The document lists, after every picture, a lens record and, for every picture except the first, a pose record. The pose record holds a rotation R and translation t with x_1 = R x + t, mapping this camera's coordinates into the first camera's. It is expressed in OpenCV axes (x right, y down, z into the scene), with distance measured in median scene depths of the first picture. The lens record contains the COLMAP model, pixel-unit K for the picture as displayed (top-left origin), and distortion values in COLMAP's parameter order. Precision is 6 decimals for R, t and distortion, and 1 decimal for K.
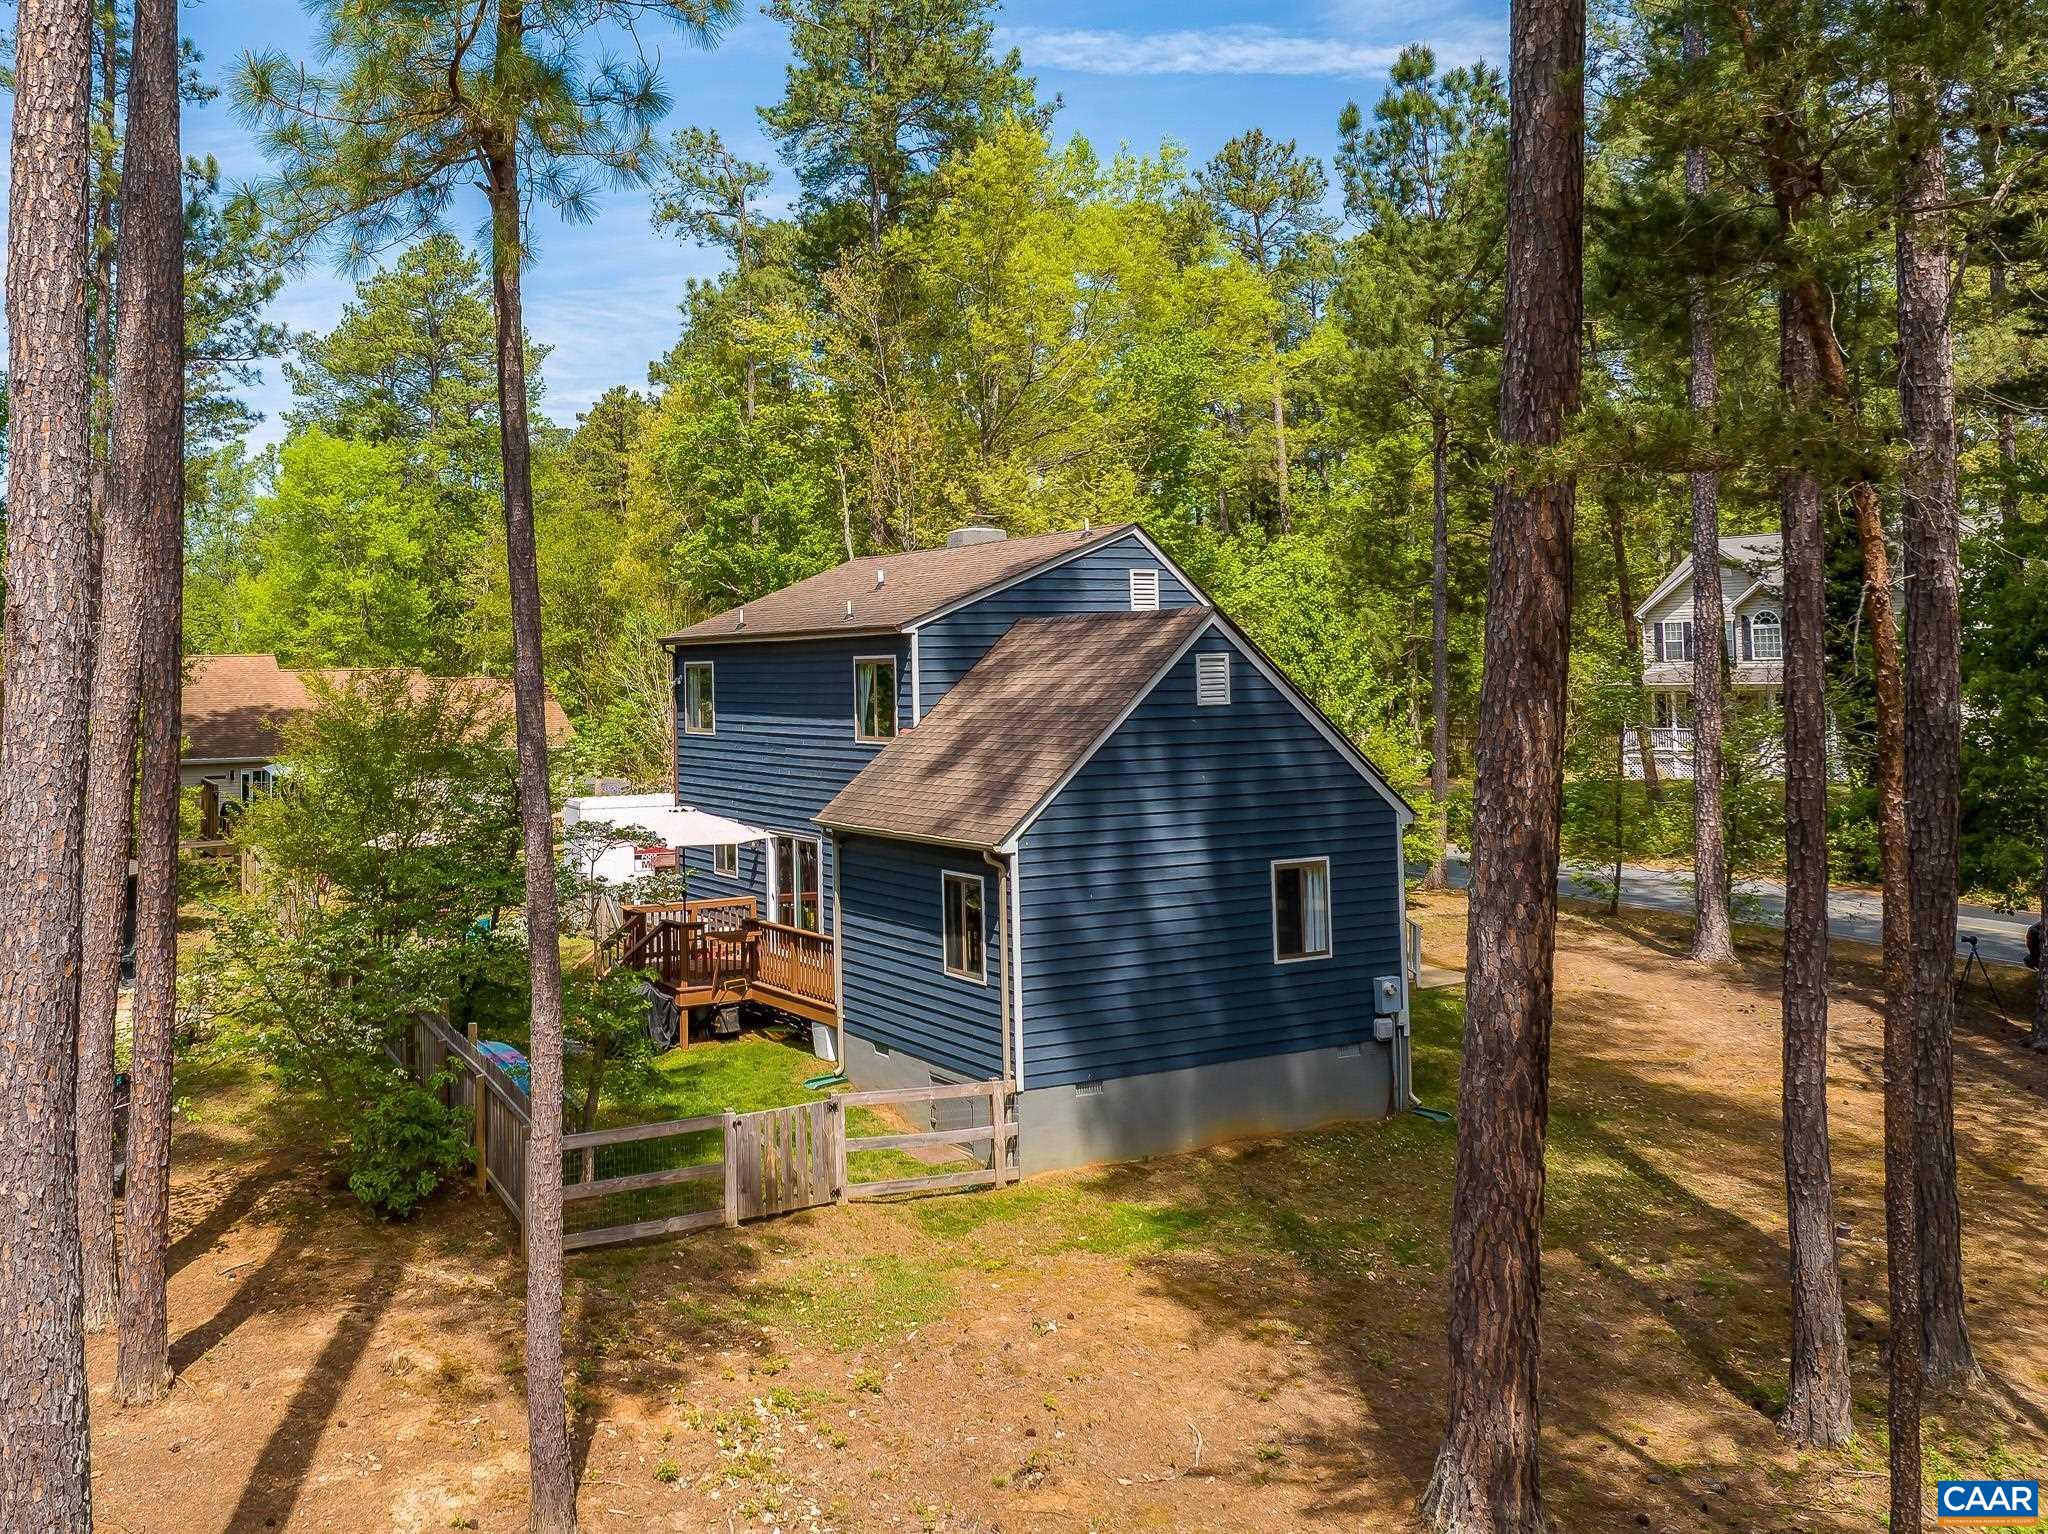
lens RADIAL K [[1579.6, 0, 1024.0], [0, 1579.6, 767.0], [0, 0, 1]] dist [-0.049332, 0.003759]
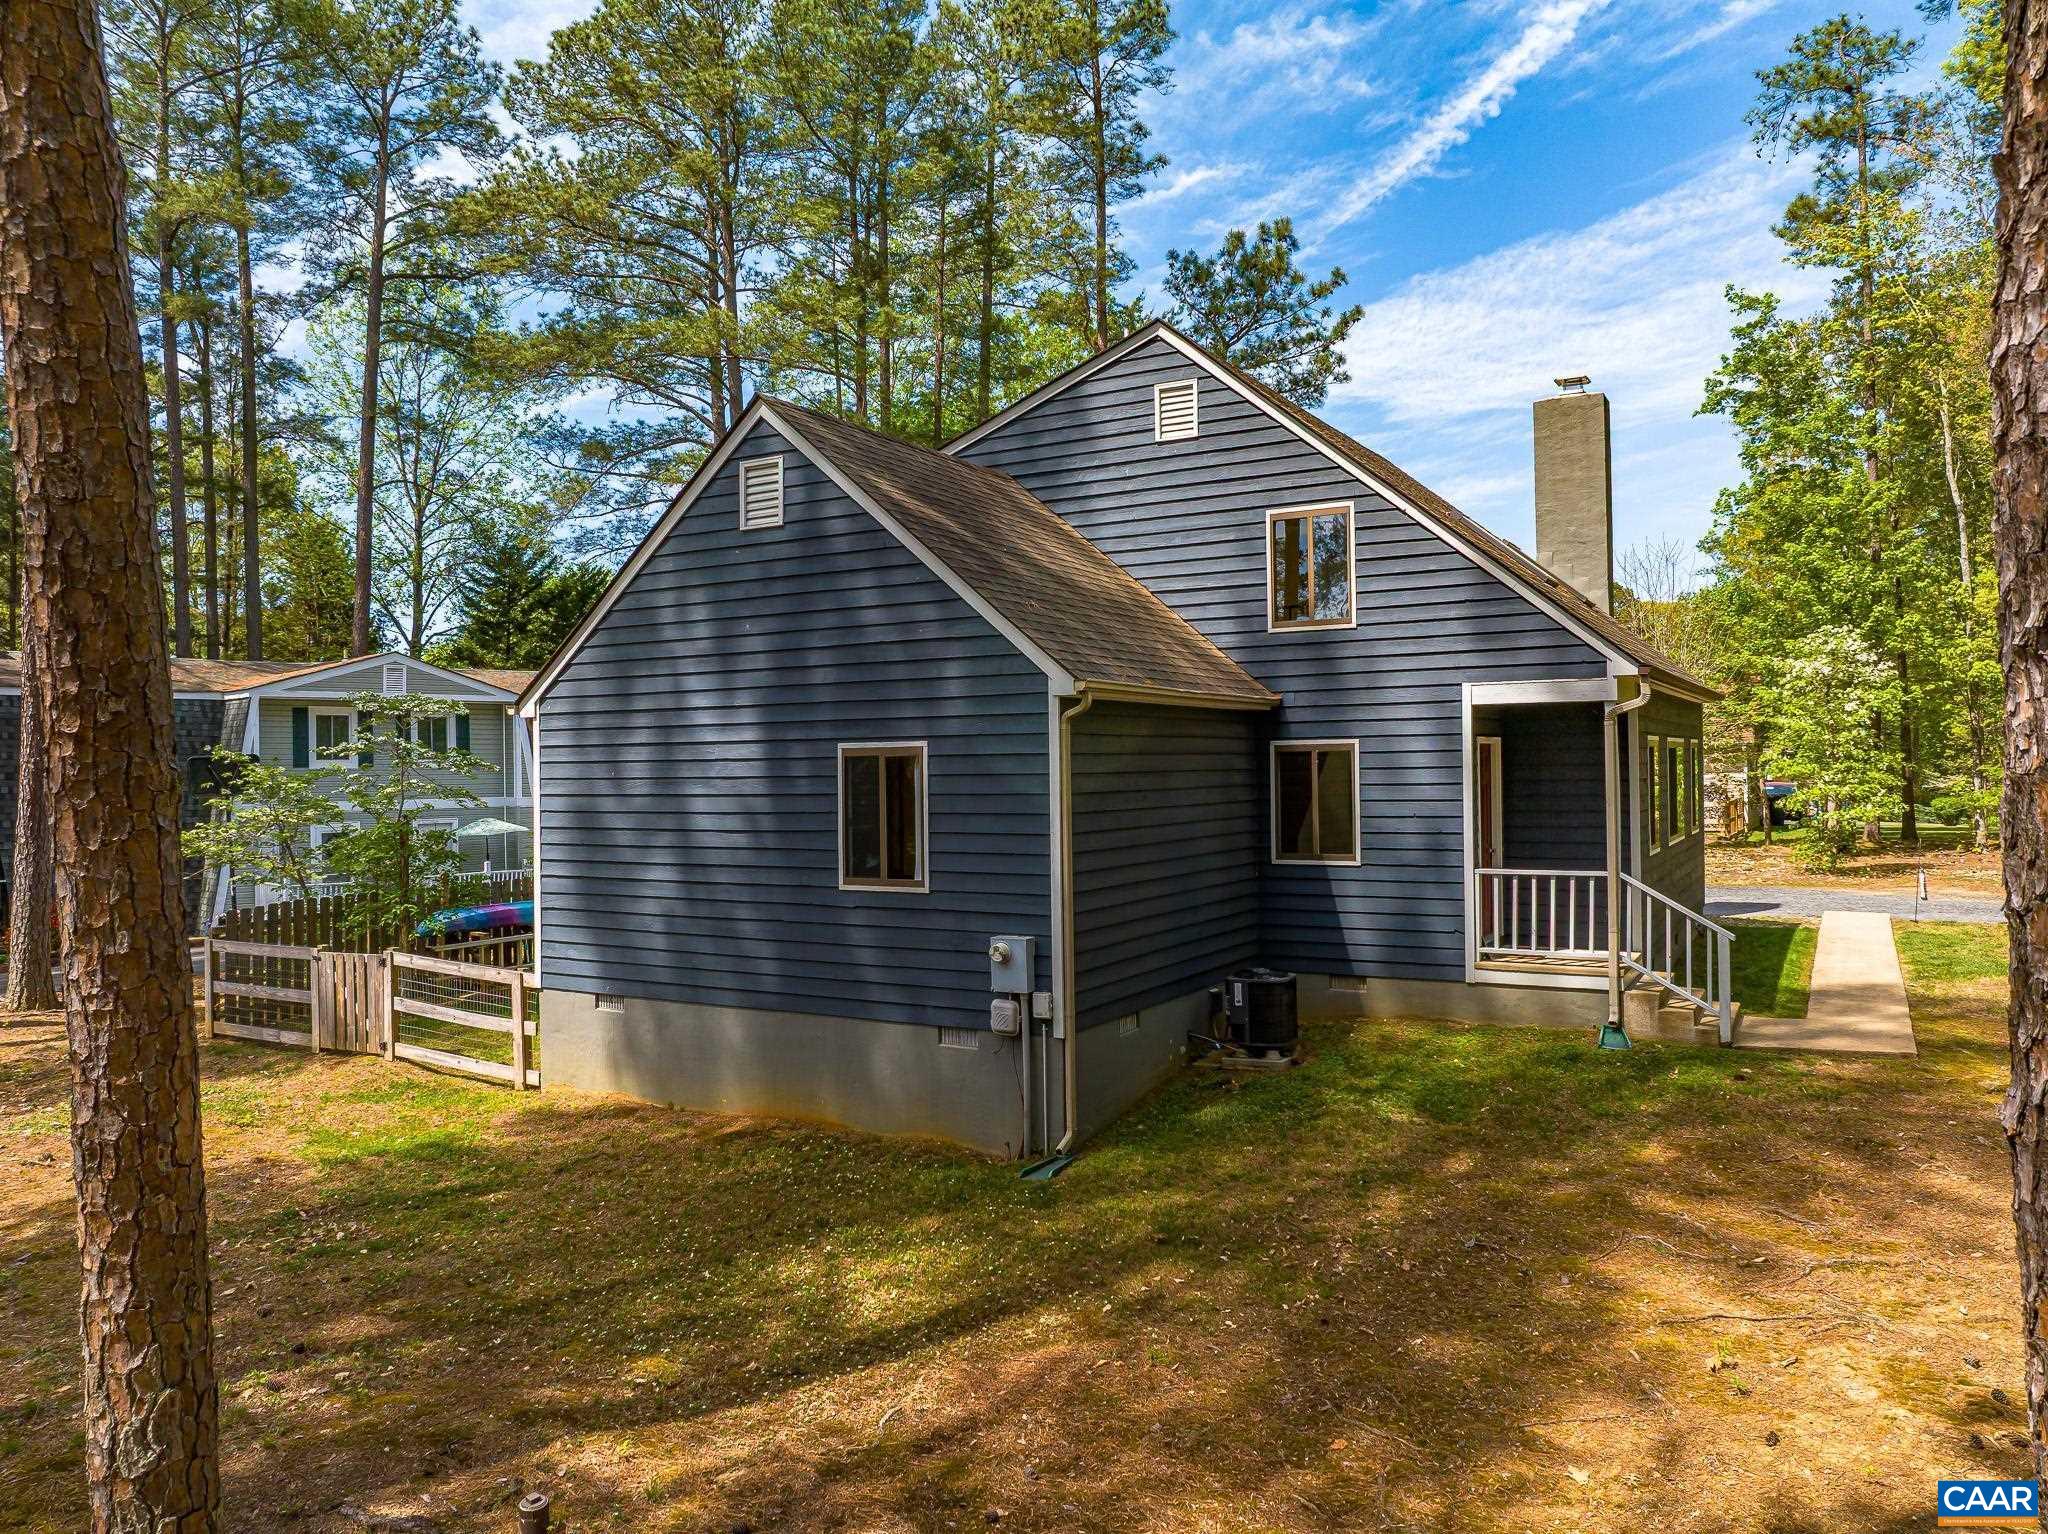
lens RADIAL K [[1432.2, 0, 1024.0], [0, 1432.2, 767.0], [0, 0, 1]] dist [-0.082295, 0.043551]
pose [[0.512559, 0.016995, -0.858484, 0.807929], [0.014470, 0.999491, 0.028425, 0.048939], [0.858530, -0.026992, 0.512052, 0.763058]]
